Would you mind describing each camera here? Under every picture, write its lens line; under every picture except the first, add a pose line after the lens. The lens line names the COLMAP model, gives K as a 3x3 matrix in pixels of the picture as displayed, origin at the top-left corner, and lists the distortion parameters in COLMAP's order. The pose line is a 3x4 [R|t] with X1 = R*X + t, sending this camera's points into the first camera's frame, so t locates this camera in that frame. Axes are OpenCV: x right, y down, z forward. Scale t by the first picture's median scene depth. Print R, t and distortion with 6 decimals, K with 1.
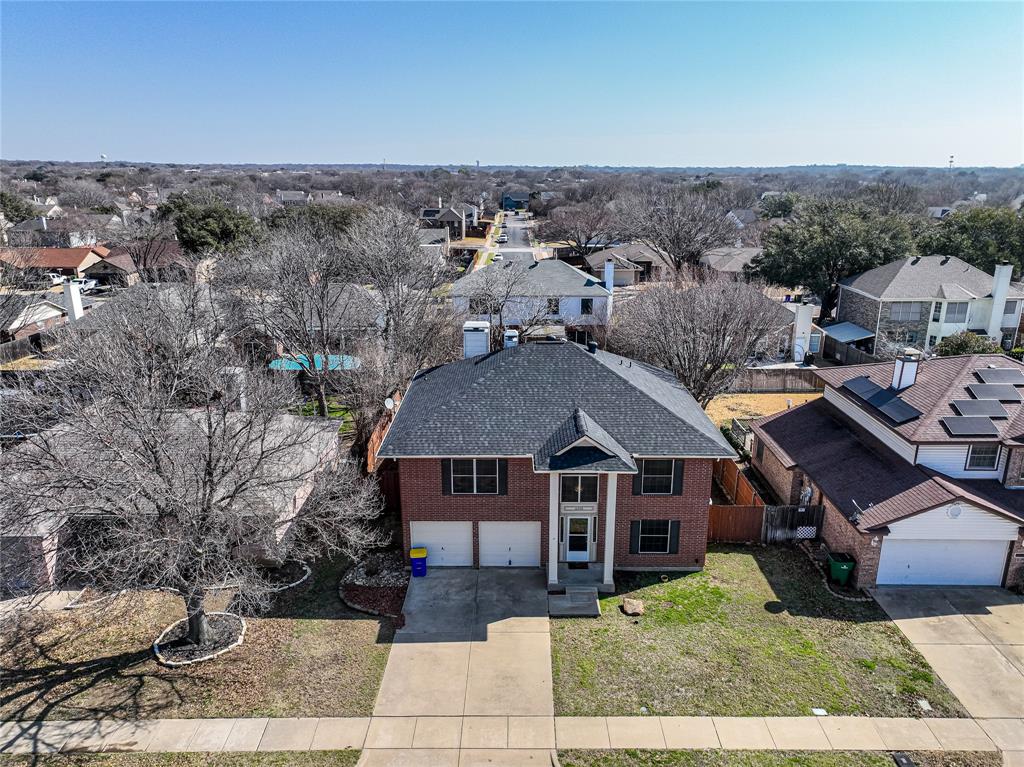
lens RADIAL K [[719.2, 0, 512.5], [0, 719.2, 383.8], [0, 0, 1]] dist [0.005776, 0.005180]
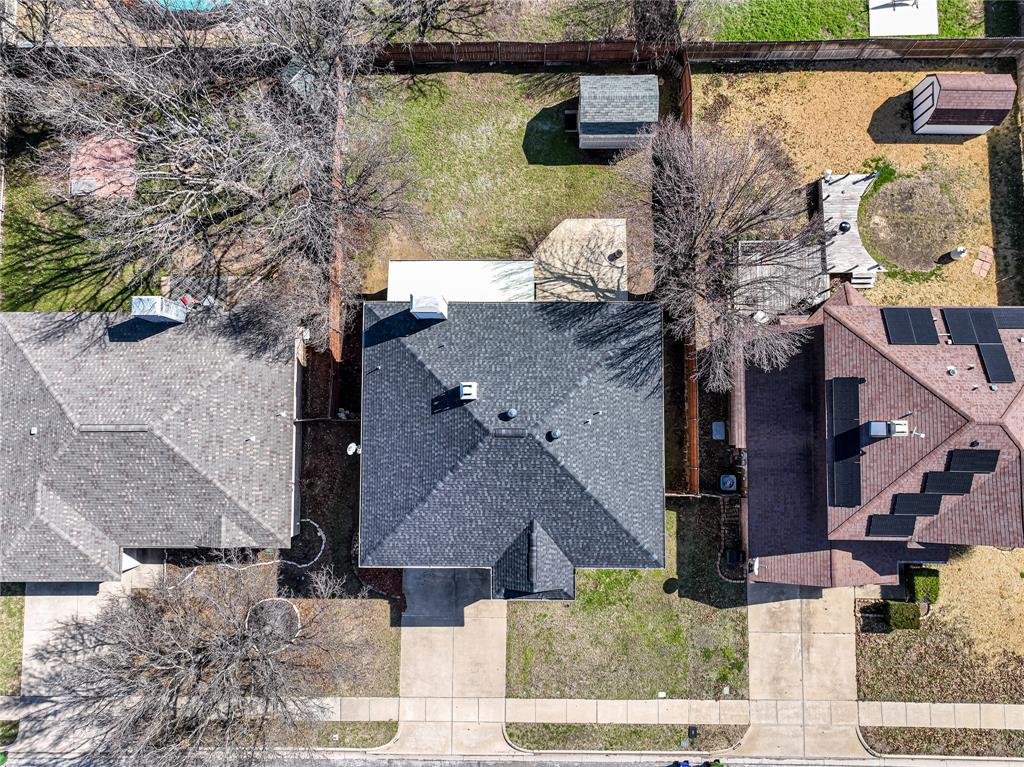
lens RADIAL K [[719.2, 0, 513.8], [0, 719.2, 382.5], [0, 0, 1]] dist [0.005776, 0.005180]
pose [[0.999856, -0.002102, -0.016831, 0.093572], [0.016478, 0.355575, 0.934503, -1.216704], [0.004020, -0.934645, 0.355558, 0.943077]]
